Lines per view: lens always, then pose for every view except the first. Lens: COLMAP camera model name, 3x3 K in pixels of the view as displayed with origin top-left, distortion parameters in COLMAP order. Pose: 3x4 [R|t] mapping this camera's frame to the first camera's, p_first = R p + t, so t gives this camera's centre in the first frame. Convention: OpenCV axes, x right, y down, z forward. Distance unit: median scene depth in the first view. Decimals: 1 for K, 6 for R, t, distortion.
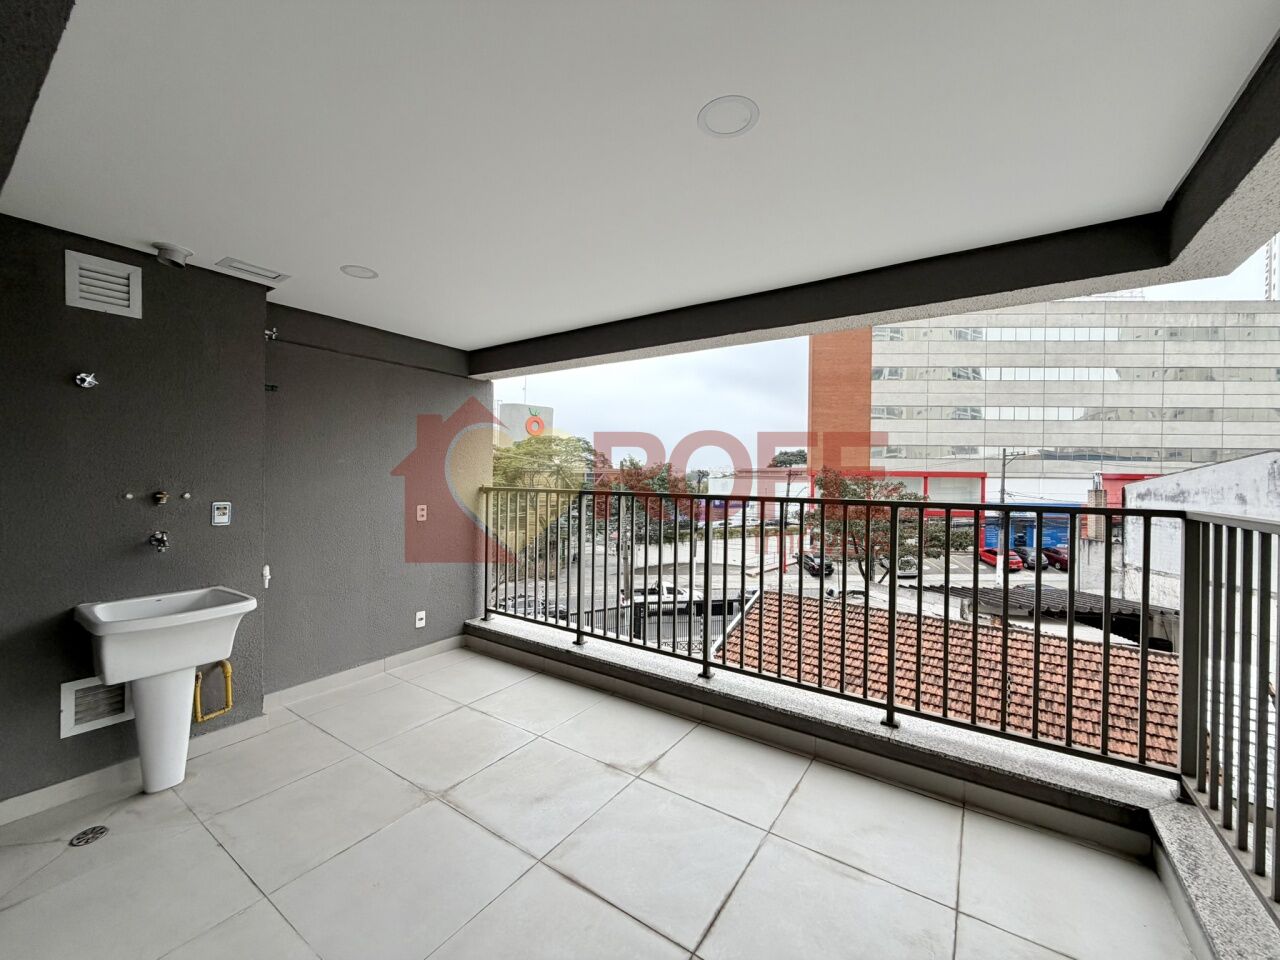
lens RADIAL K [[508.5, 0, 636.1], [0, 508.5, 478.8], [0, 0, 1]] dist [0.000338, -0.000014]
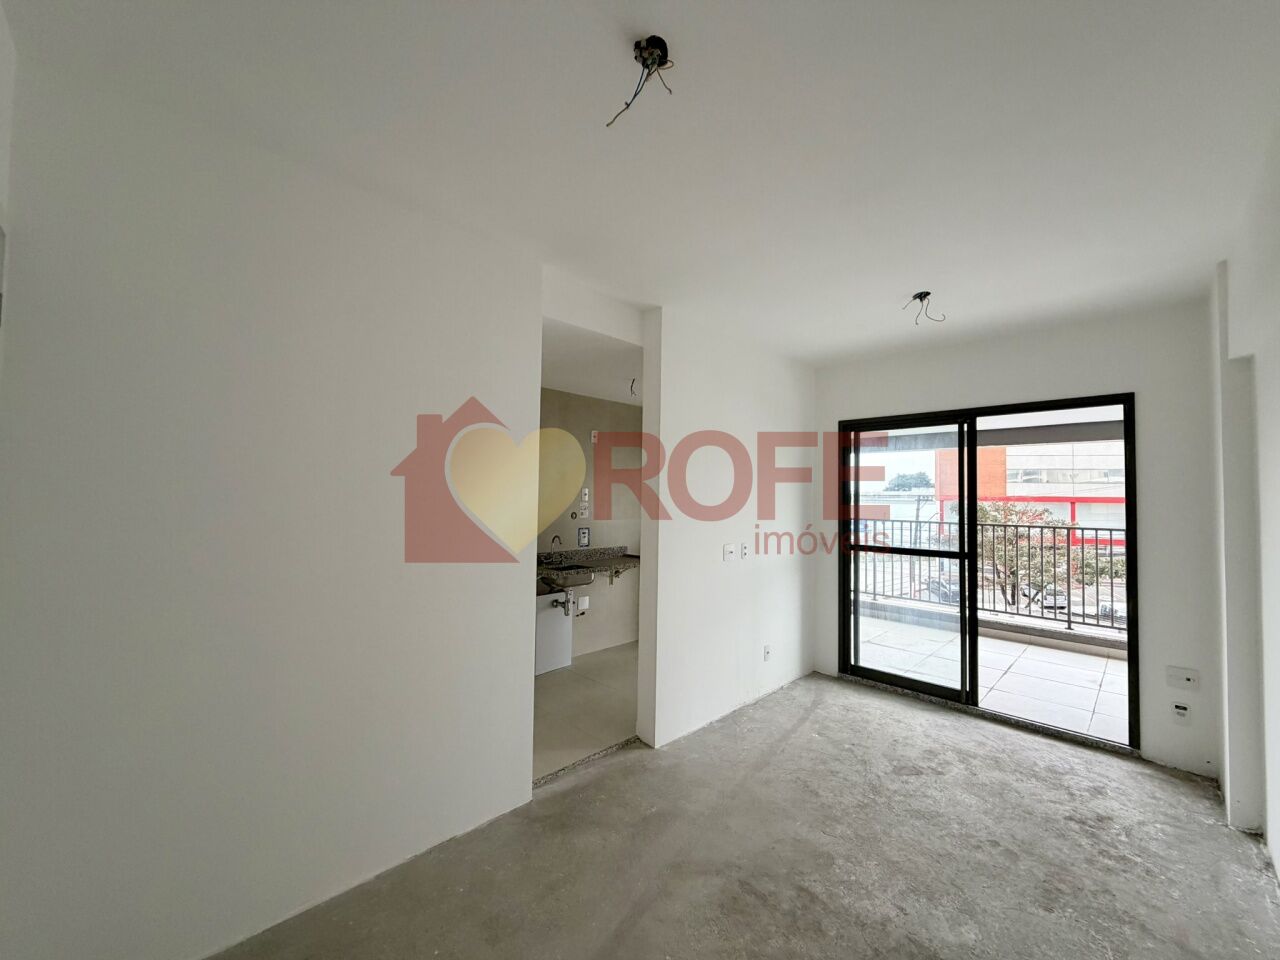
lens RADIAL K [[511.2, 0, 638.2], [0, 511.2, 485.1], [0, 0, 1]] dist [-0.001114, 0.000000]
pose [[0.982804, -0.002115, -0.184639, -0.921745], [-0.003799, 0.999491, -0.031672, -0.058485], [0.184612, 0.031829, 0.982296, -1.530077]]
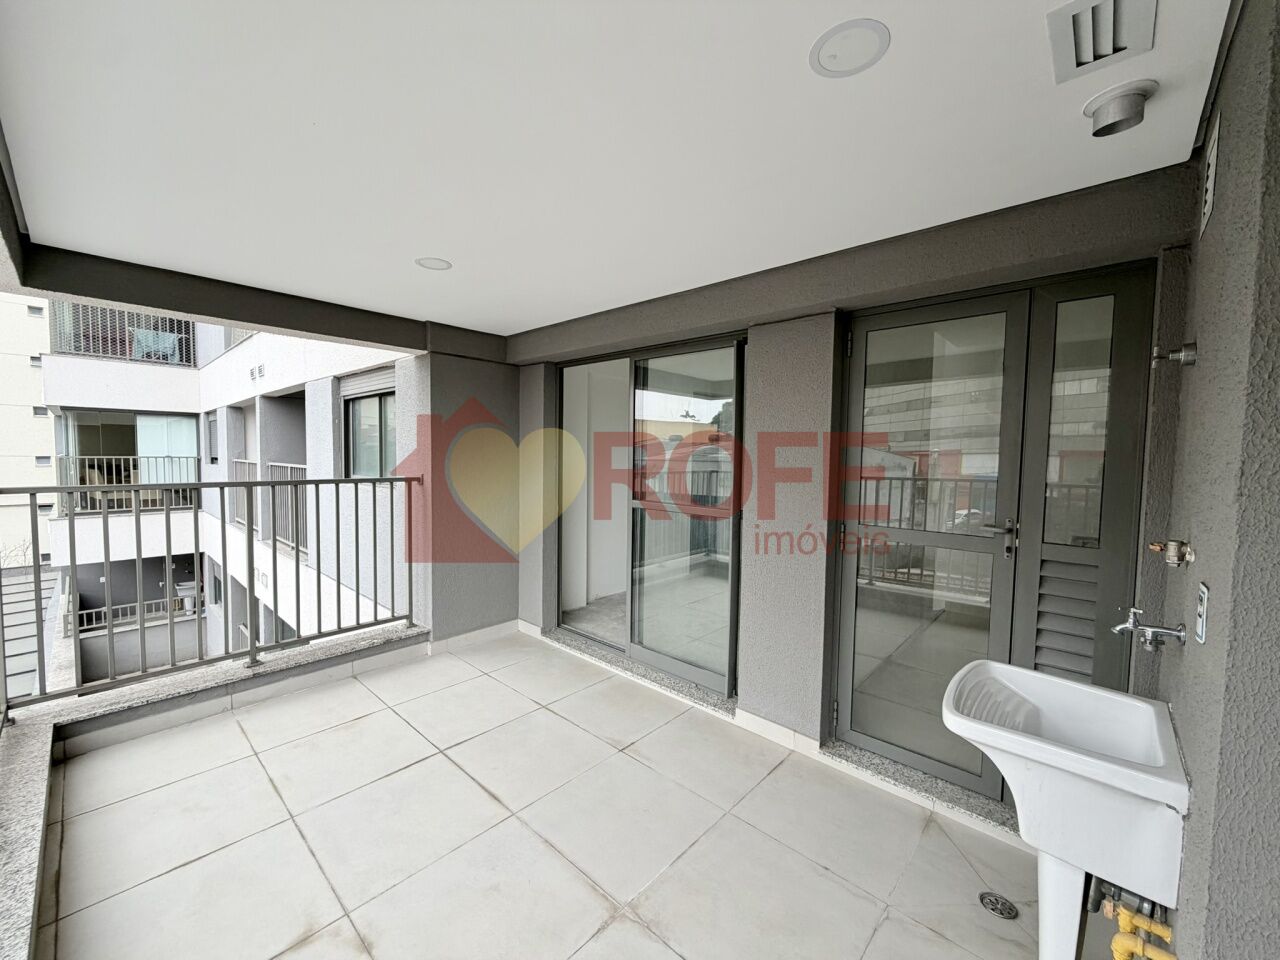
lens RADIAL K [[508.1, 0, 640.0], [0, 508.1, 480.0], [0, 0, 1]] dist [0.000278, 0.000176]
pose [[-0.990179, -0.033938, 0.135622, -0.457754], [-0.026142, 0.997924, 0.058855, -0.055233], [-0.137338, 0.054732, -0.989011, 1.568939]]
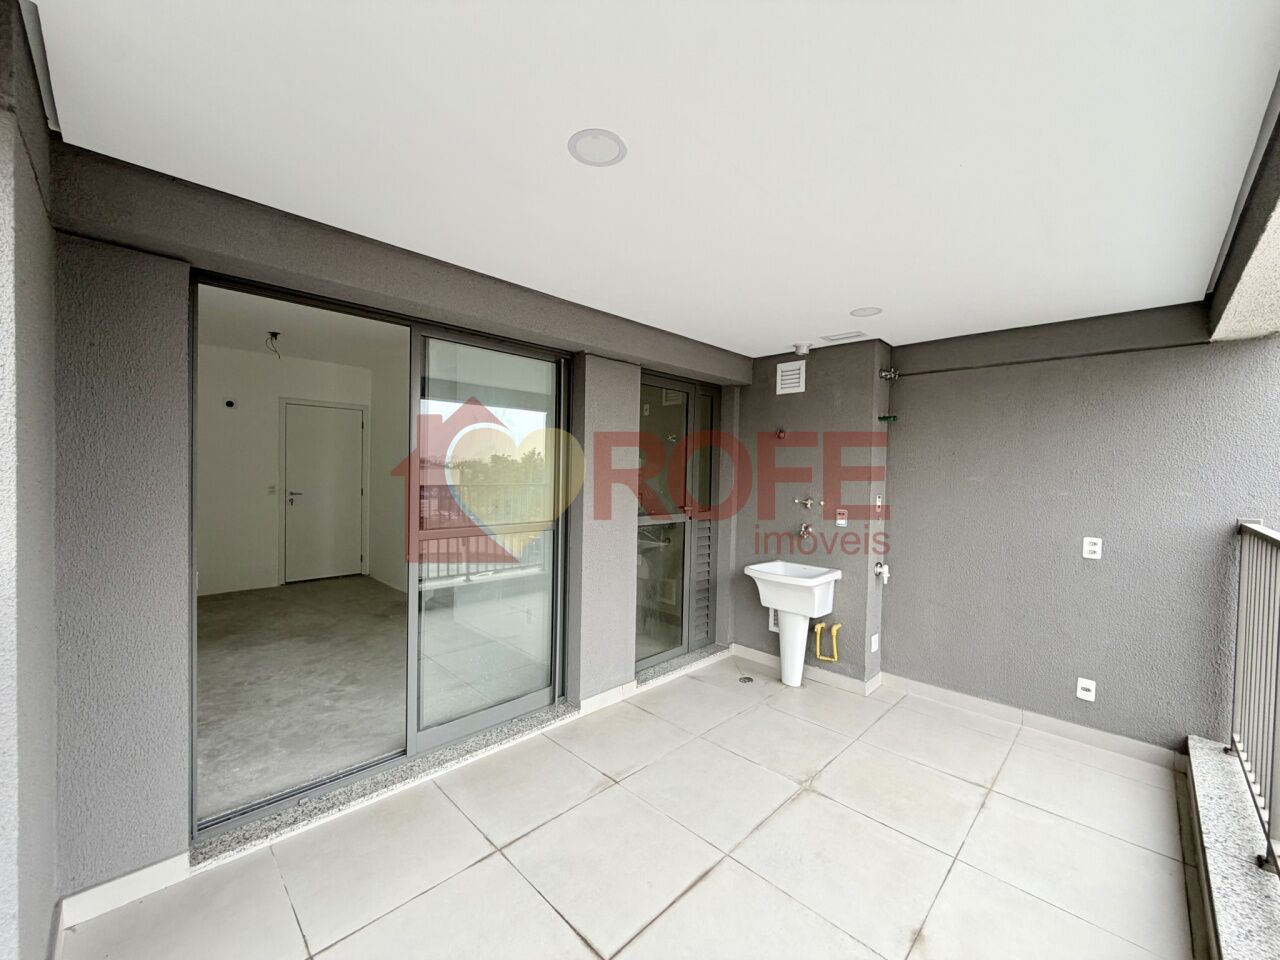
lens RADIAL K [[508.5, 0, 636.1], [0, 508.5, 478.8], [0, 0, 1]] dist [0.000338, -0.000014]
pose [[-0.181858, 0.001650, -0.983323, 0.688136], [-0.027578, 0.999597, 0.006777, -0.033108], [0.982938, 0.028351, -0.181739, 0.753455]]
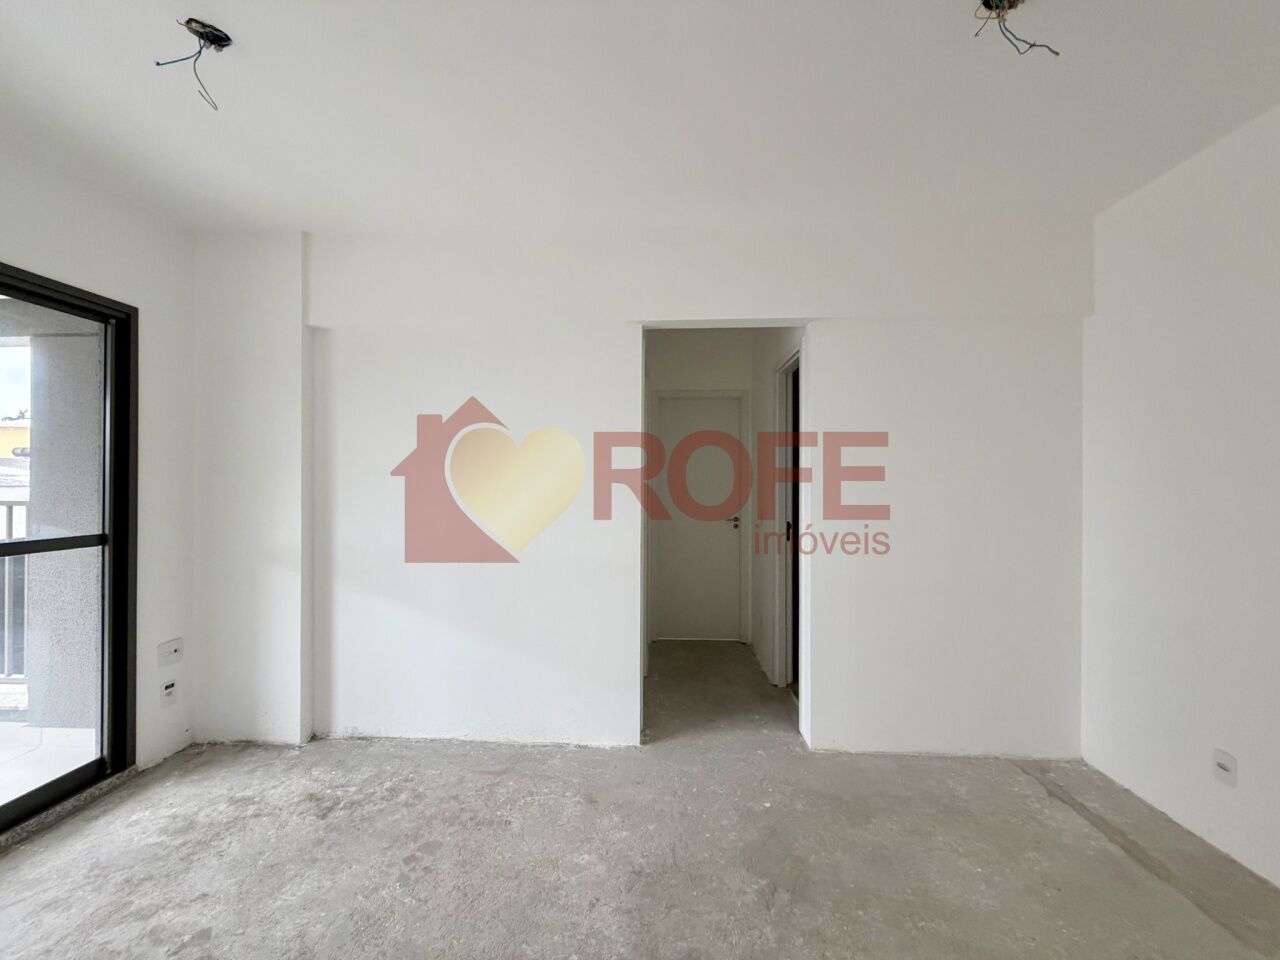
lens RADIAL K [[508.5, 0, 636.1], [0, 508.5, 478.8], [0, 0, 1]] dist [0.000338, -0.000014]
pose [[-0.523684, -0.009934, 0.851855, -1.277381], [-0.007342, 0.999948, 0.007148, -0.020307], [-0.851881, -0.002511, -0.523729, -0.379476]]
